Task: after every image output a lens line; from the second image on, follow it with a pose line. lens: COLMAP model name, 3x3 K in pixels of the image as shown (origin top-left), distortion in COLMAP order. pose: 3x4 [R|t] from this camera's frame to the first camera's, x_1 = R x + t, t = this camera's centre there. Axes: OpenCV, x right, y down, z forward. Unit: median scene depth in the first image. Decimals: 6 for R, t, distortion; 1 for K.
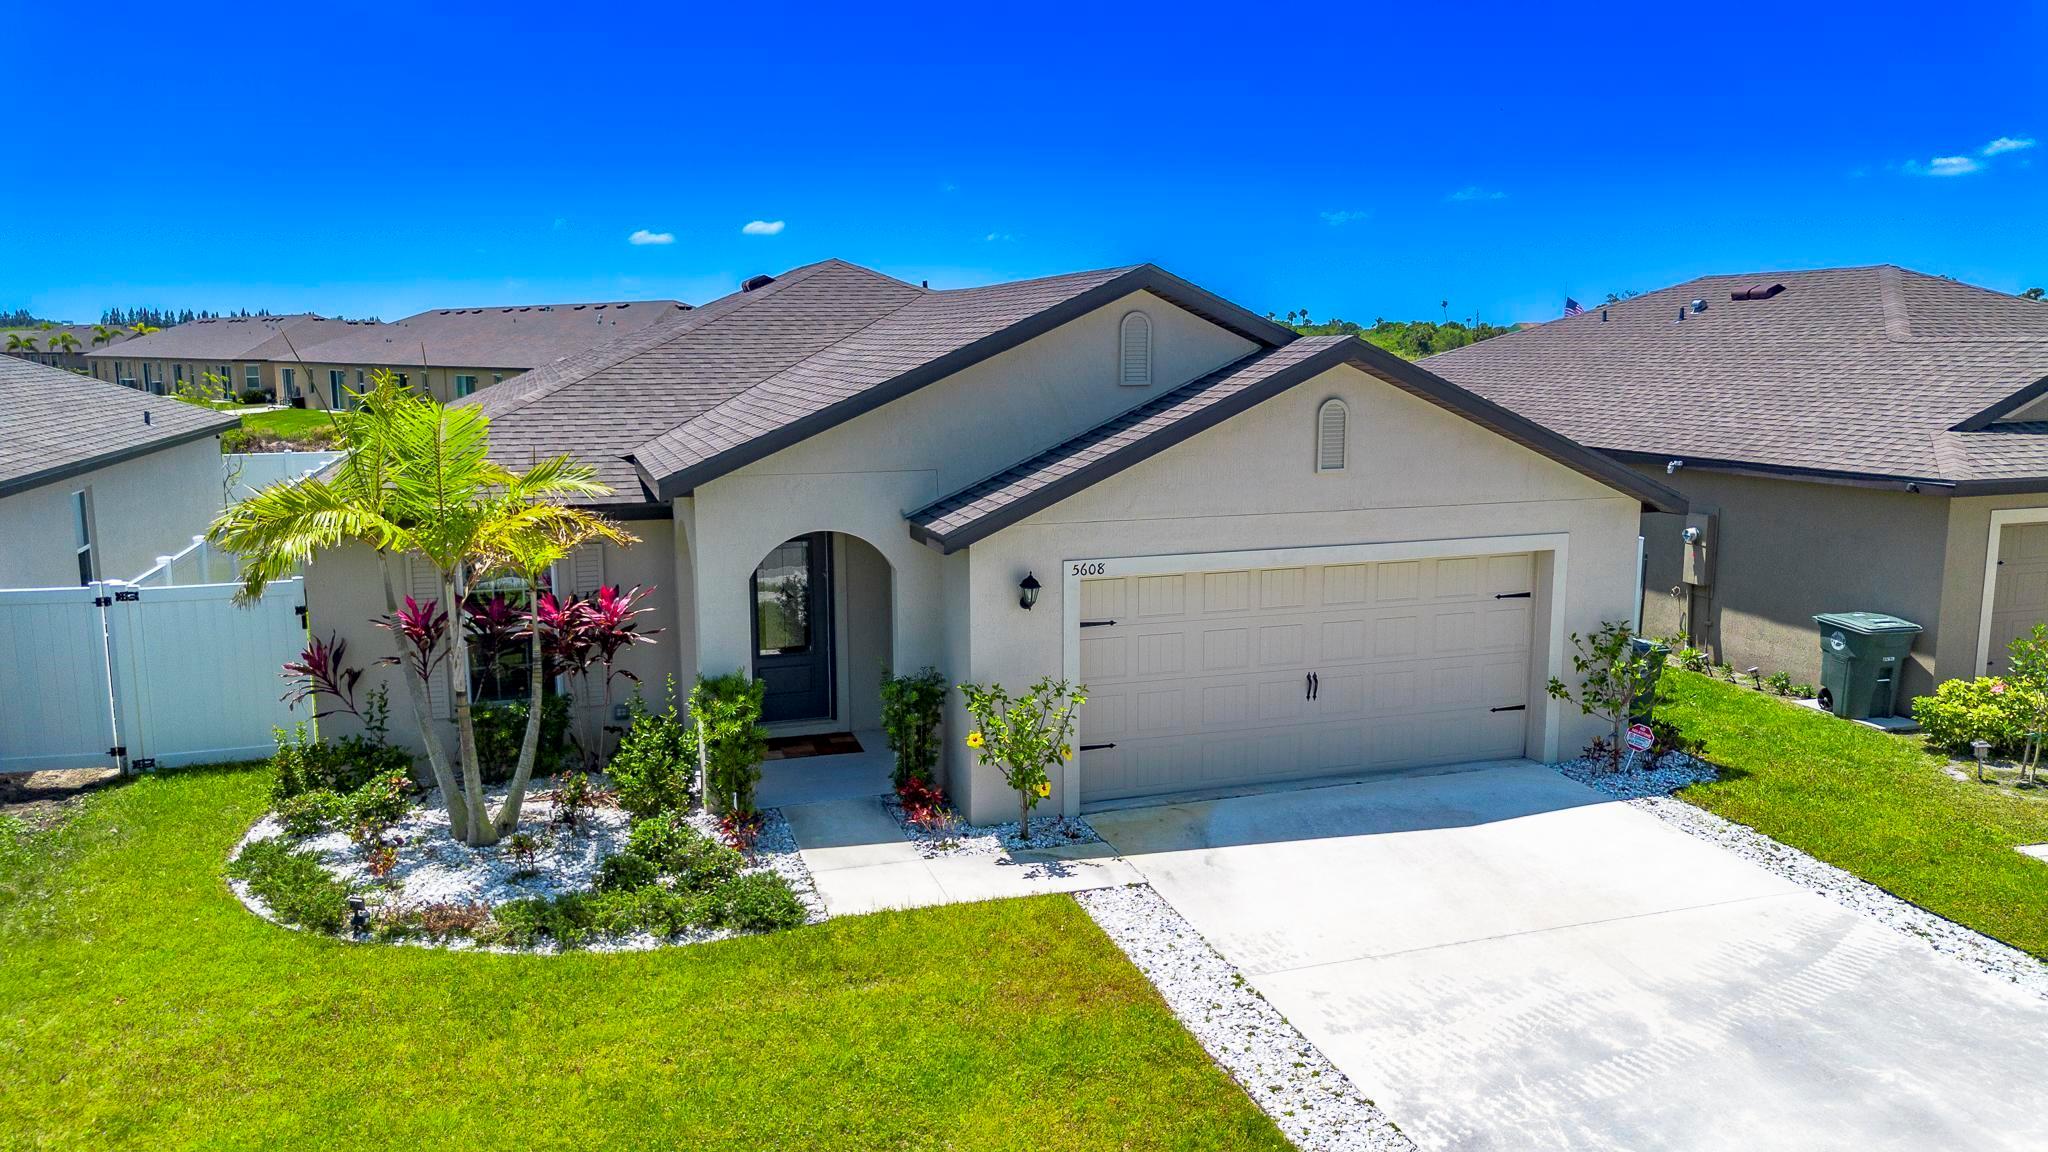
lens RADIAL K [[1461.6, 0, 1028.5], [0, 1461.6, 558.8], [0, 0, 1]] dist [0.055024, -0.048663]
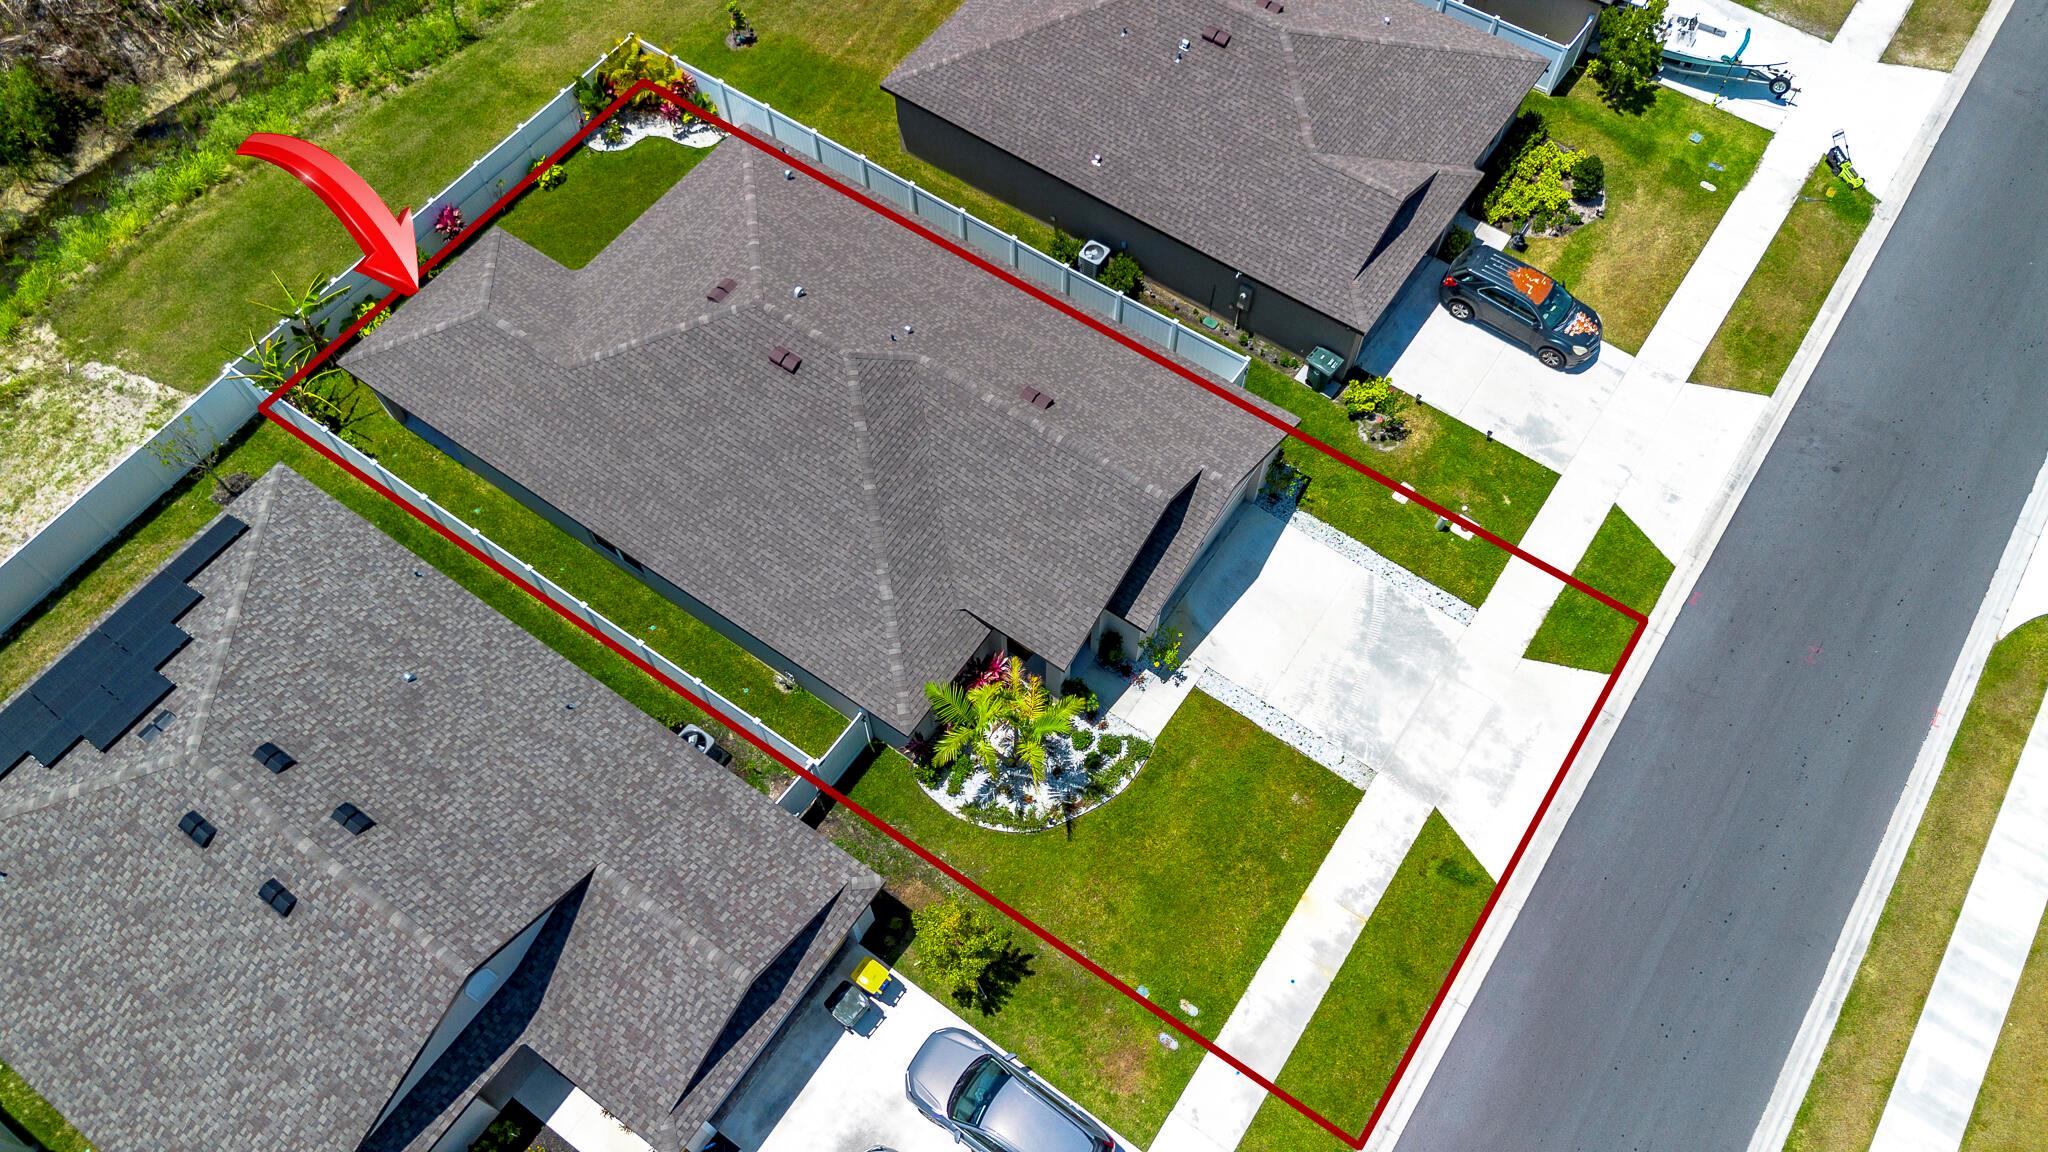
lens RADIAL K [[1461.6, 0, 1031.2], [0, 1461.6, 568.2], [0, 0, 1]] dist [0.055024, -0.048663]
pose [[0.800305, -0.517449, 0.302915, -1.008169], [0.082159, 0.595075, 0.799460, -2.316920], [-0.593937, -0.614925, 0.518755, -0.284791]]
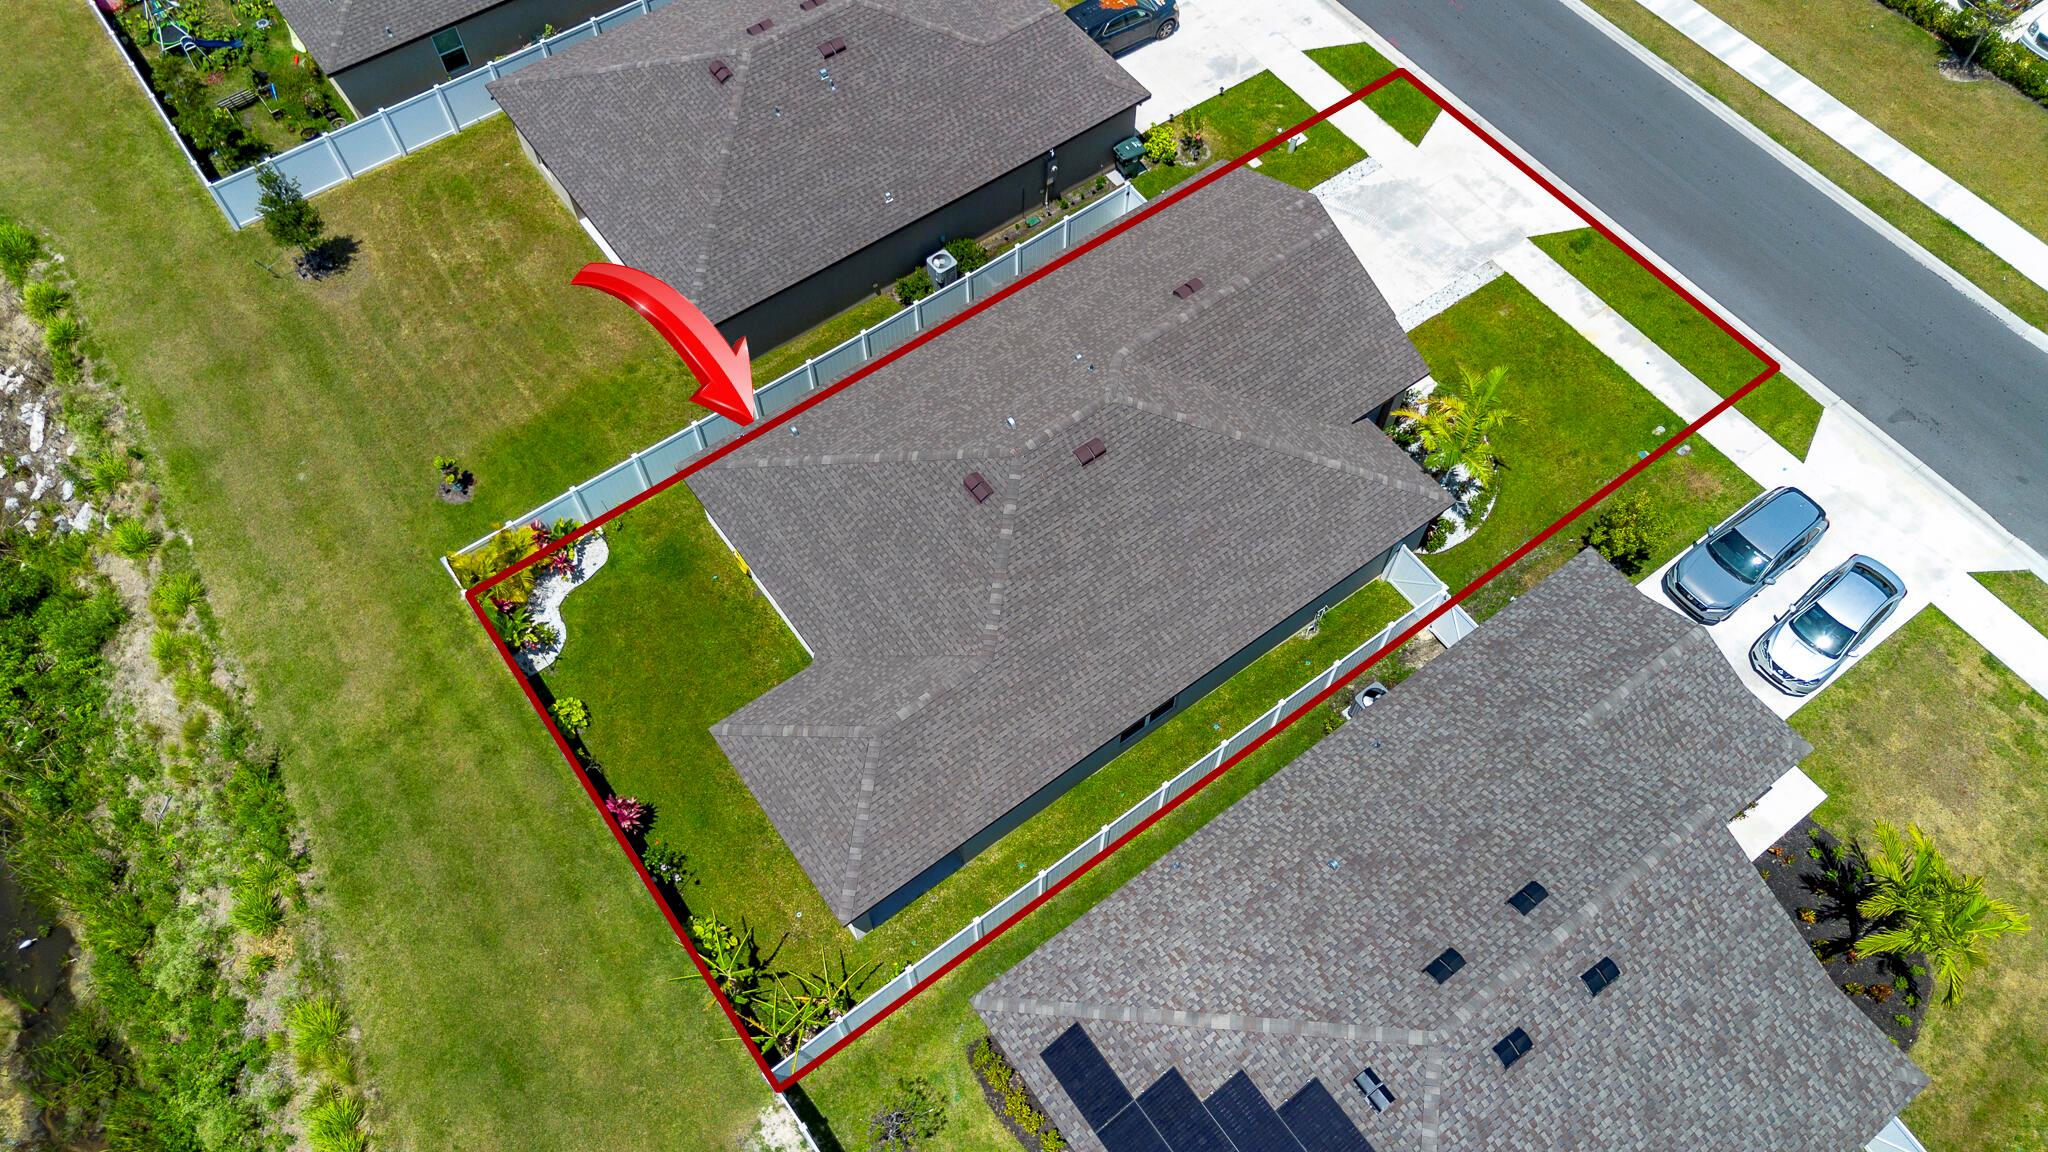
lens RADIAL K [[1461.6, 0, 1028.6], [0, 1461.6, 564.2], [0, 0, 1]] dist [0.055024, -0.048663]
pose [[-0.307516, -0.816081, 0.489332, -1.847418], [0.136104, 0.471240, 0.871441, -2.701344], [-0.941759, 0.334582, -0.033842, 2.009078]]
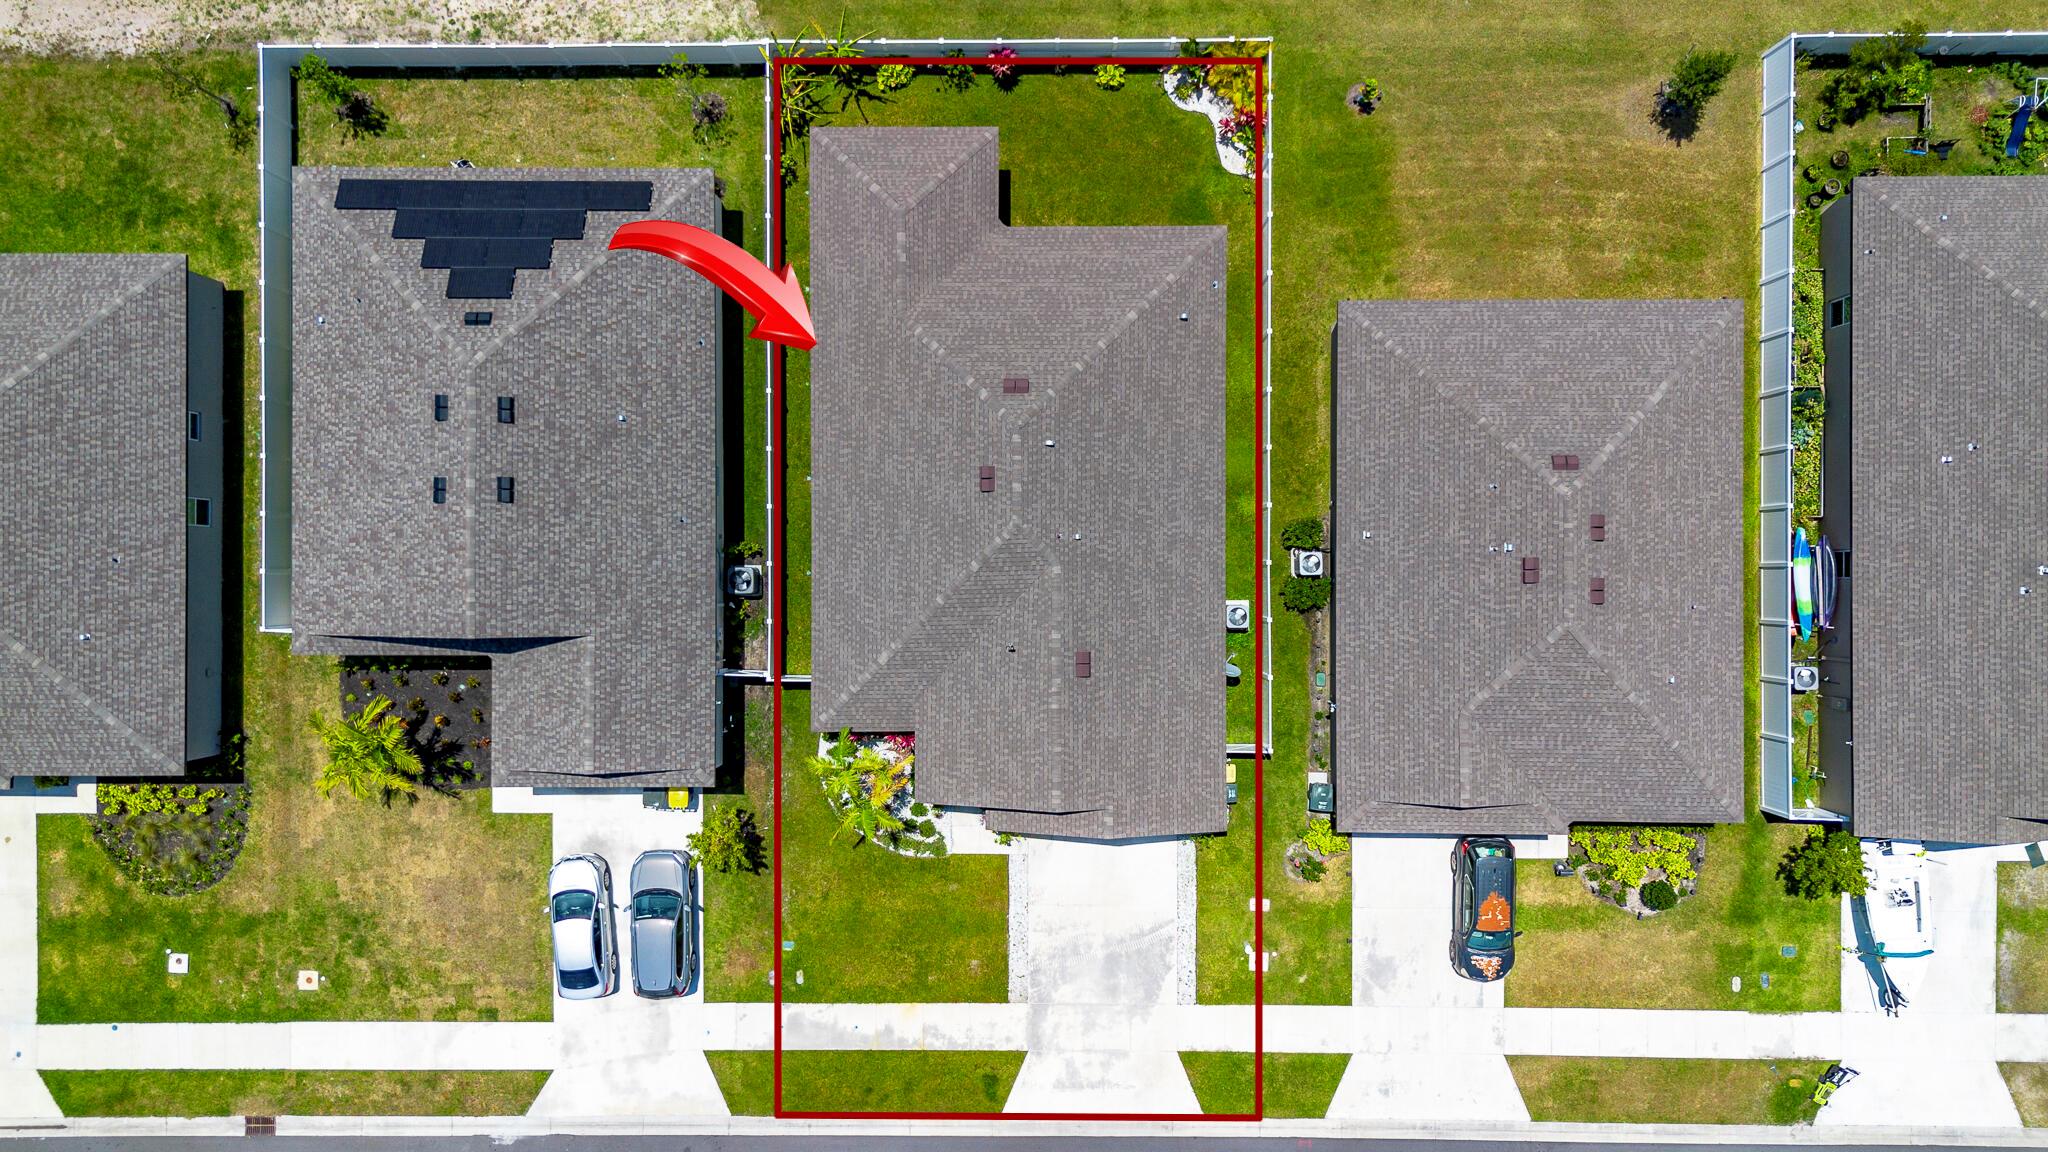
lens RADIAL K [[1461.6, 0, 1031.1], [0, 1461.6, 574.0], [0, 0, 1]] dist [0.055024, -0.048663]
pose [[0.948235, 0.317537, -0.004564, -0.133180], [-0.041627, 0.138529, 0.989483, -3.677090], [0.314829, -0.938073, 0.144576, 1.055364]]
